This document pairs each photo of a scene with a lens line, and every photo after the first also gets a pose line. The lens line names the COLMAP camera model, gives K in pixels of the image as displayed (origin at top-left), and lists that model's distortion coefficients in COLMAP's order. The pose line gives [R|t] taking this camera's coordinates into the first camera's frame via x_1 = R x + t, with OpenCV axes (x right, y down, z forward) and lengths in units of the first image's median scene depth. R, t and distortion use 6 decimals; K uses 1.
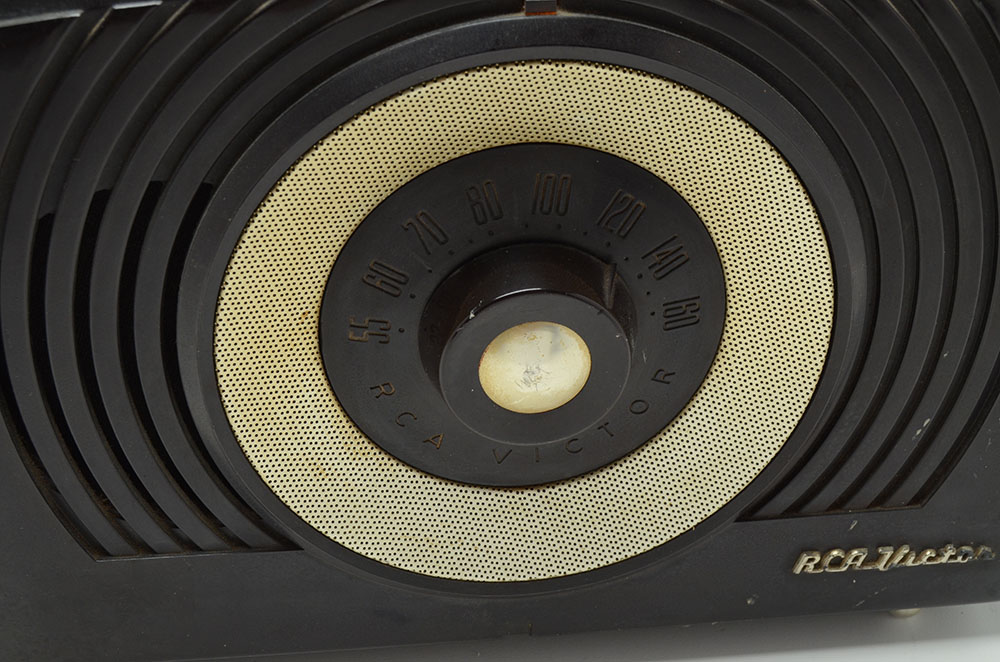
lens RADIAL K [[1413.7, 0, 503.0], [0, 1413.7, 332.6], [0, 0, 1]] dist [-0.036505, 0.000000]
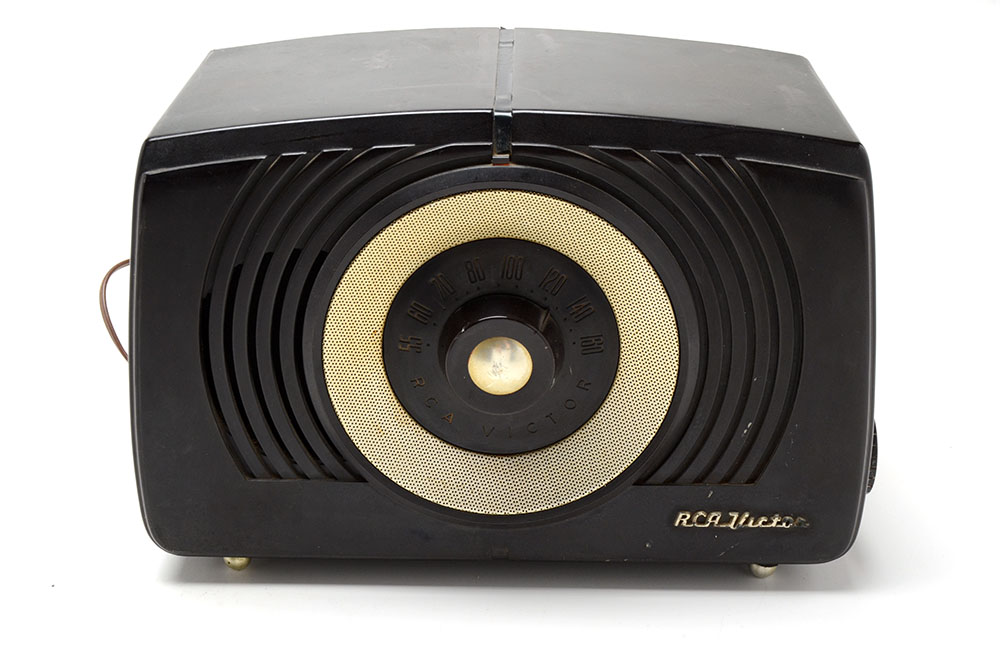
lens RADIAL K [[1413.7, 0, 501.3], [0, 1413.7, 304.3], [0, 0, 1]] dist [-0.036505, 0.000000]
pose [[0.990922, 0.034130, -0.130033, 0.247978], [-0.059204, 0.979182, -0.194159, 0.288879], [0.120700, 0.200095, 0.972314, -0.717289]]
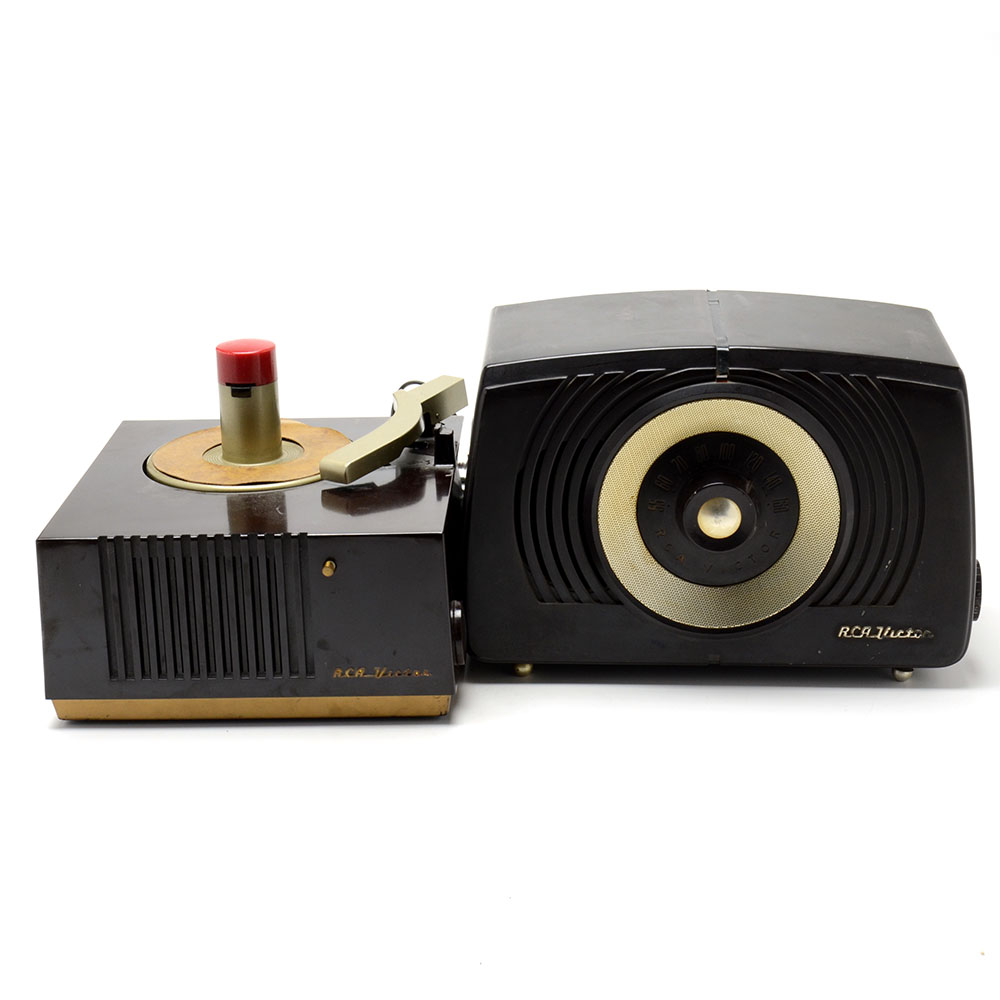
lens RADIAL K [[2171.6, 0, 501.4], [0, 2171.6, 500.0], [0, 0, 1]] dist [0.006822, 0.000000]
pose [[0.987106, 0.022689, -0.158450, 0.258066], [-0.065799, 0.959915, -0.272458, 1.105152], [0.145917, 0.279370, 0.949031, -2.853836]]
